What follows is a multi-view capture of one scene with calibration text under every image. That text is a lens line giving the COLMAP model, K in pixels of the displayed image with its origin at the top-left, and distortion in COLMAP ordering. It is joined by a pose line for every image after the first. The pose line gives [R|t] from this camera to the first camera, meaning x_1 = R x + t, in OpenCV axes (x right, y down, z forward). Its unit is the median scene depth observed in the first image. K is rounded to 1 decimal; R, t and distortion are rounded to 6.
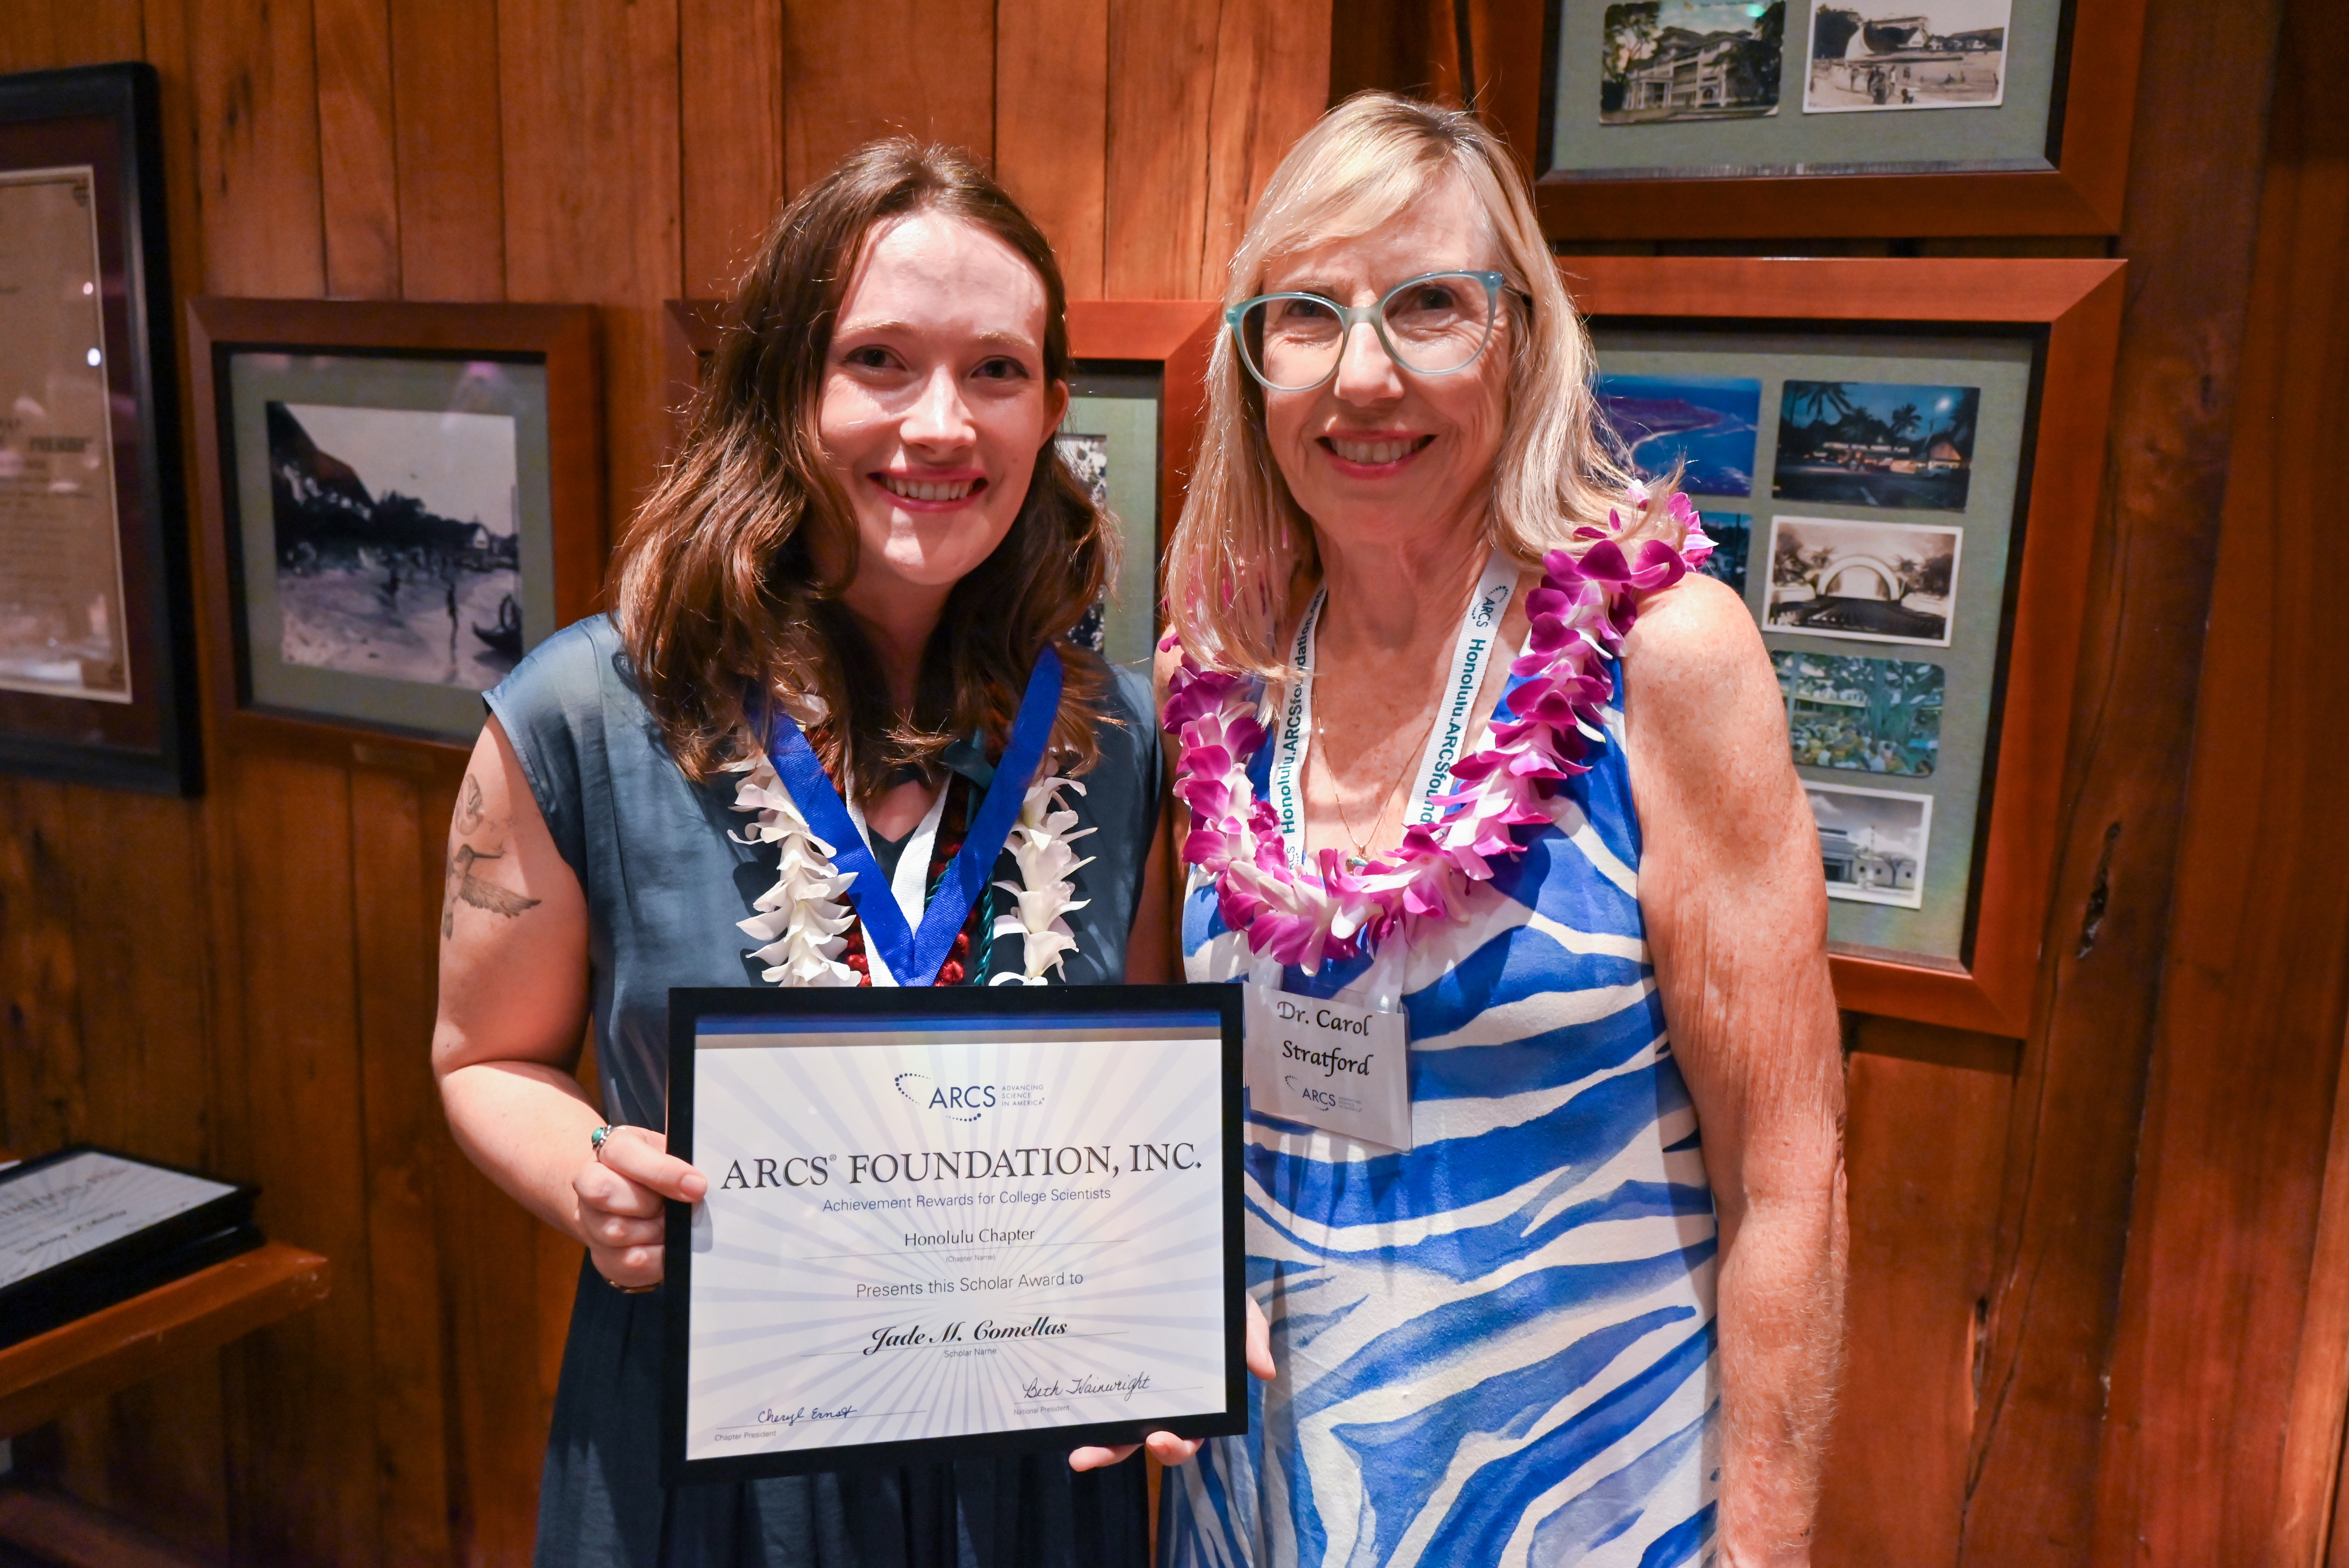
lens RADIAL K [[1943.4, 0, 1179.5], [0, 1943.4, 785.0], [0, 0, 1]] dist [-0.002700, -0.010262]
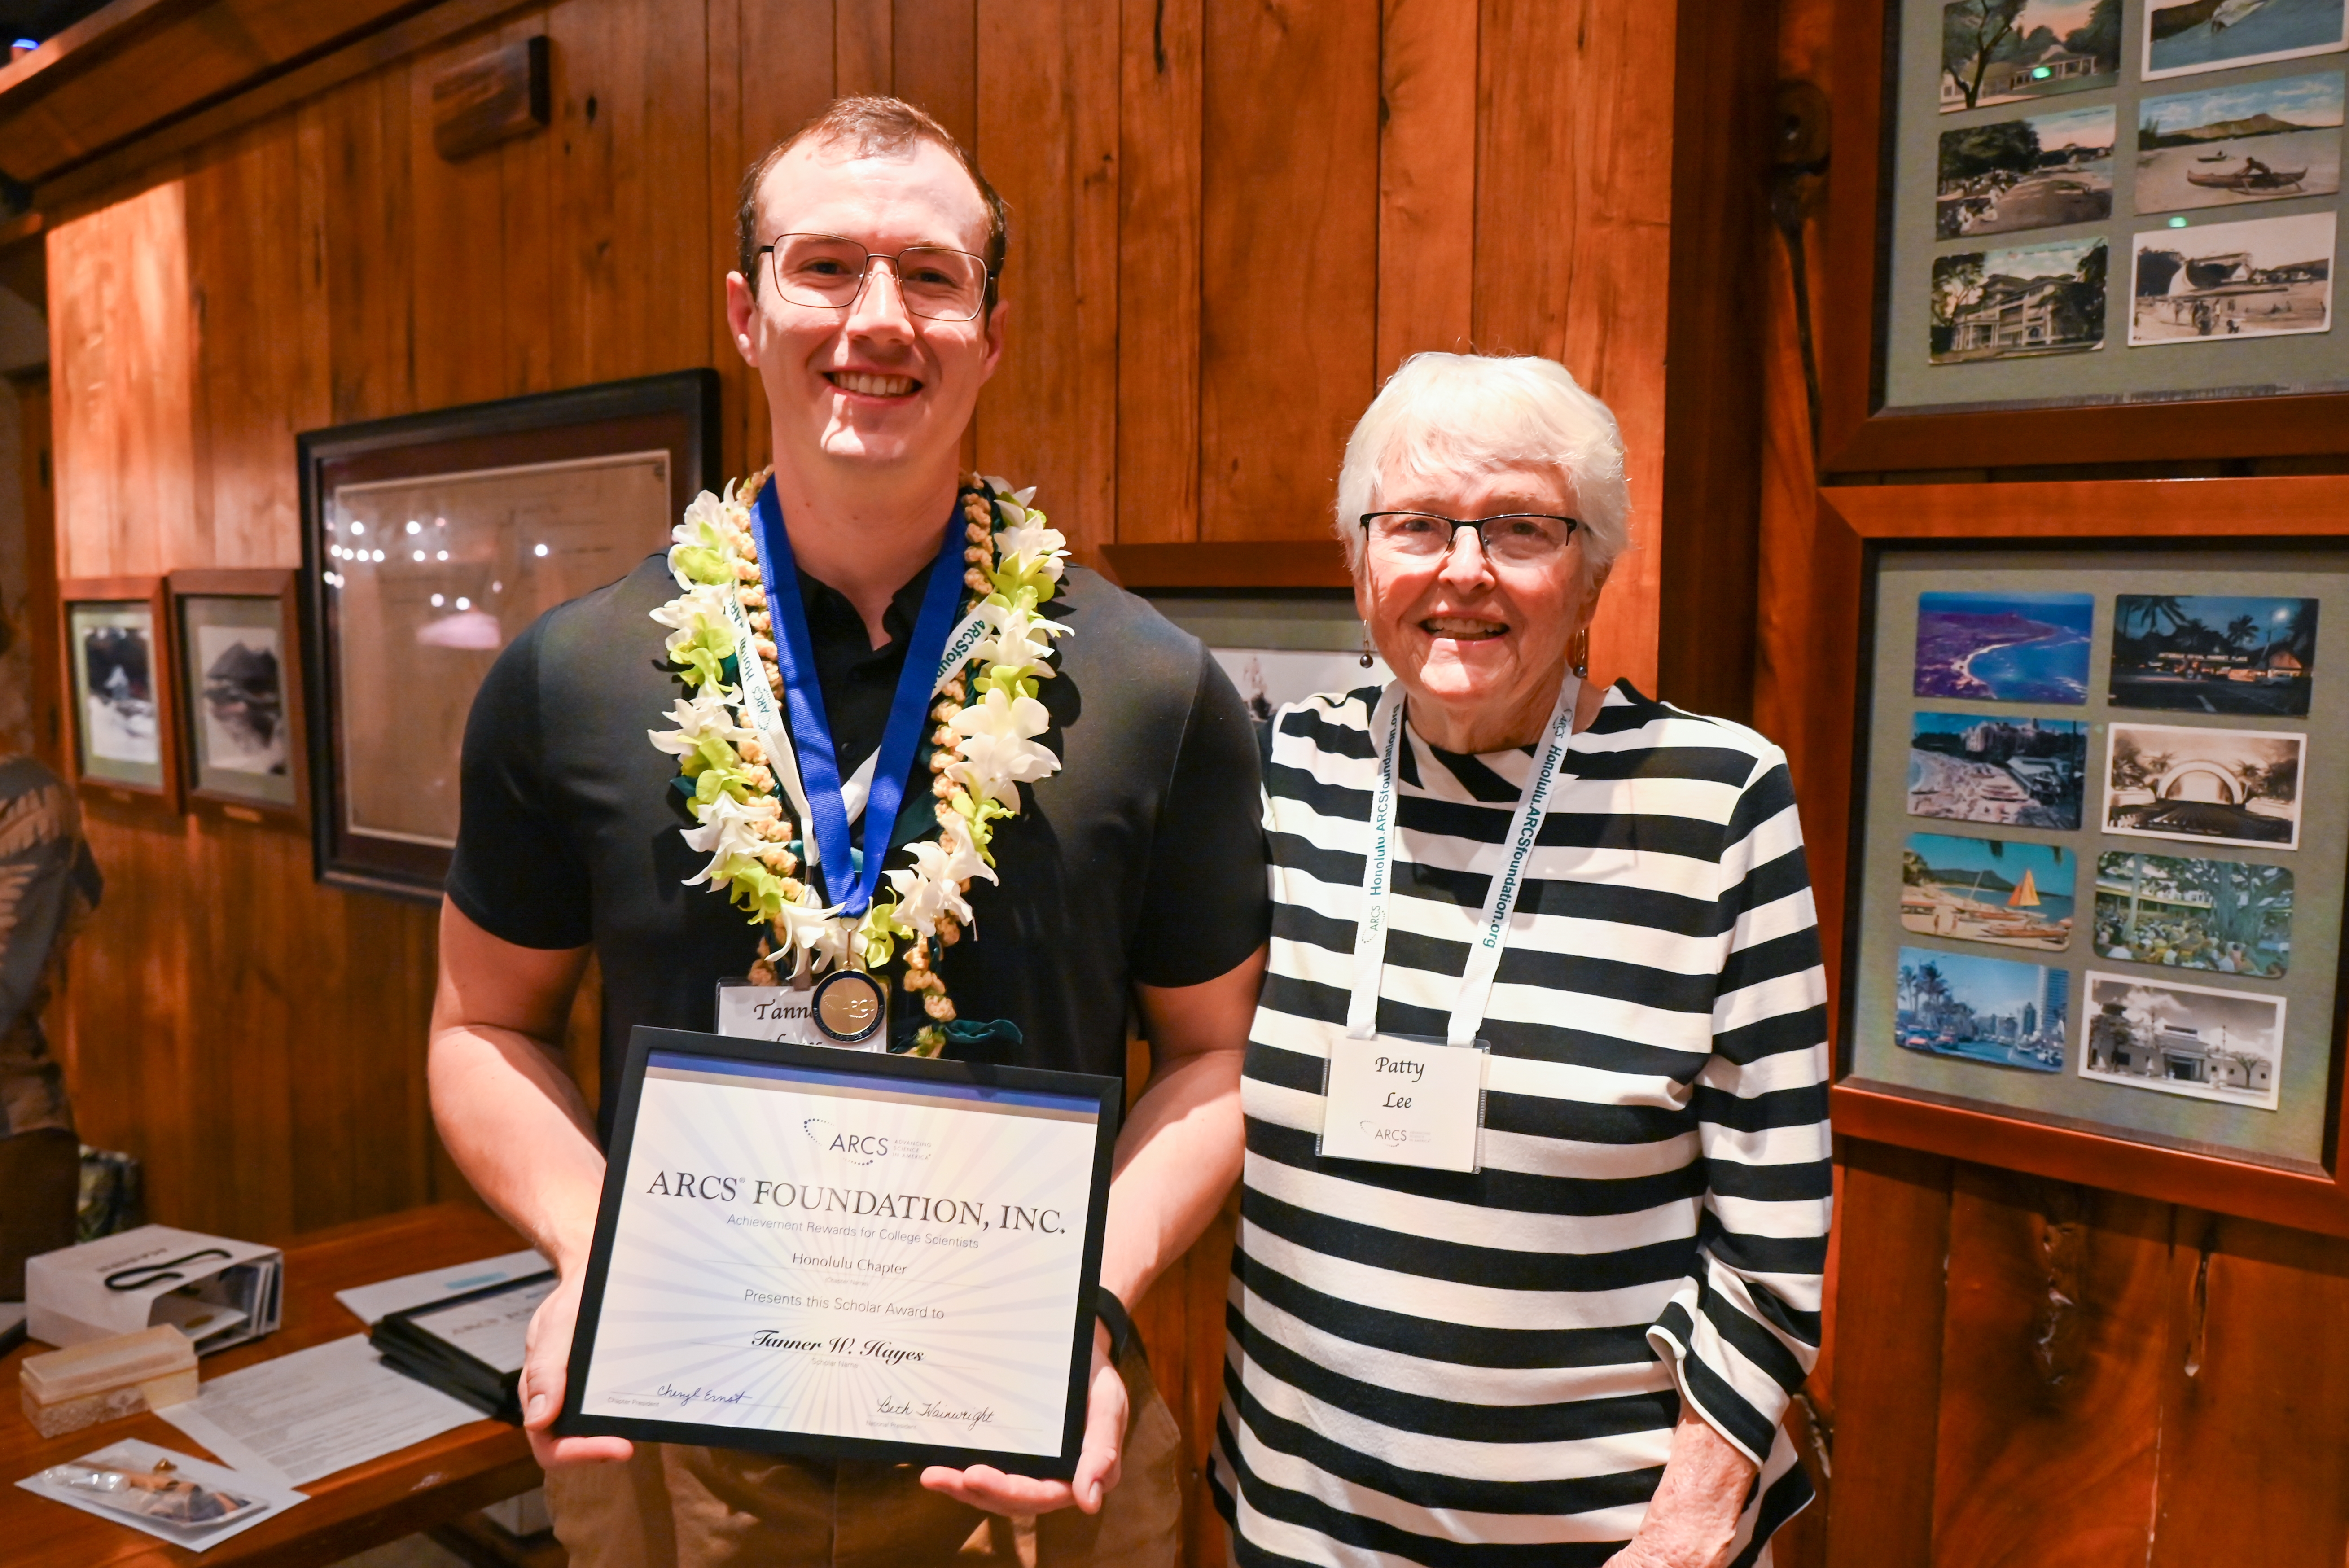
lens RADIAL K [[1780.3, 0, 1215.4], [0, 1780.3, 785.3], [0, 0, 1]] dist [0.006037, -0.021137]
pose [[0.976537, 0.003656, -0.215319, 0.042963], [-0.025309, 0.994876, -0.097888, 0.000397], [0.213858, 0.101041, 0.971625, -0.026996]]
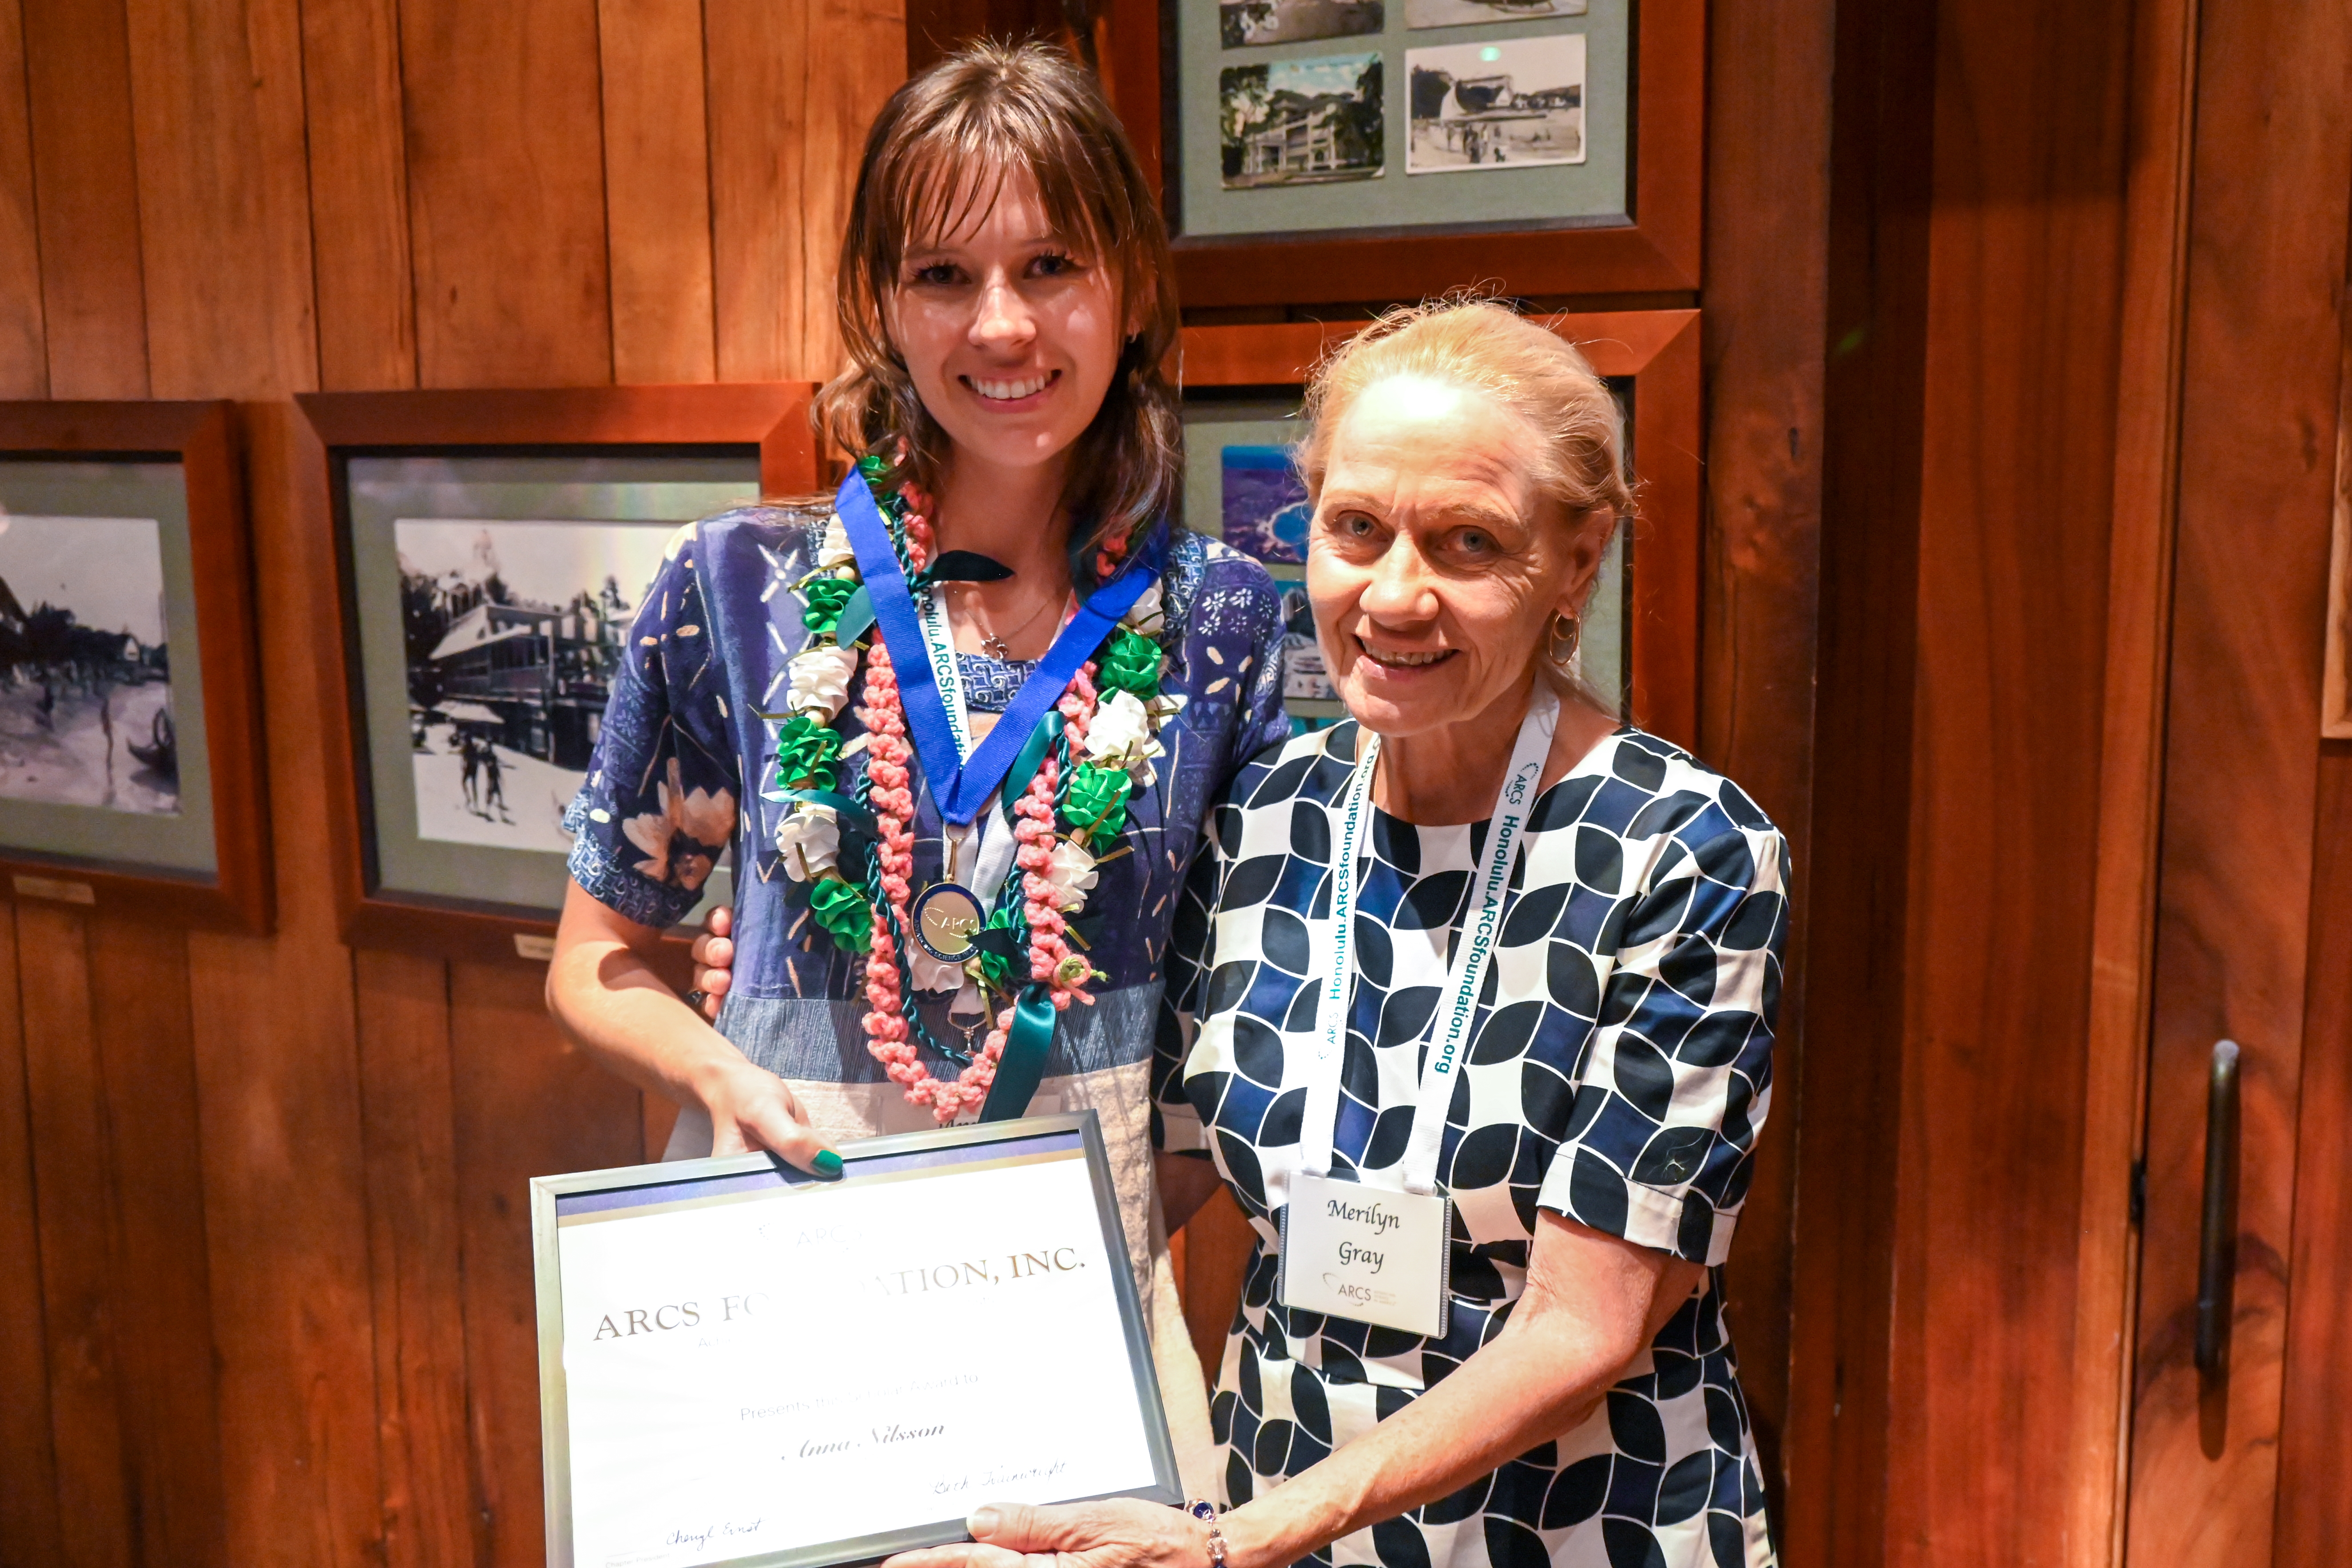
lens RADIAL K [[2246.7, 0, 1337.7], [0, 2246.7, 805.5], [0, 0, 1]] dist [-0.000634, 0.000000]
pose [[0.999276, -0.031822, 0.020852, 0.245191], [0.032834, 0.998200, -0.050178, 0.027132], [-0.019218, 0.050827, 0.998523, -0.111785]]
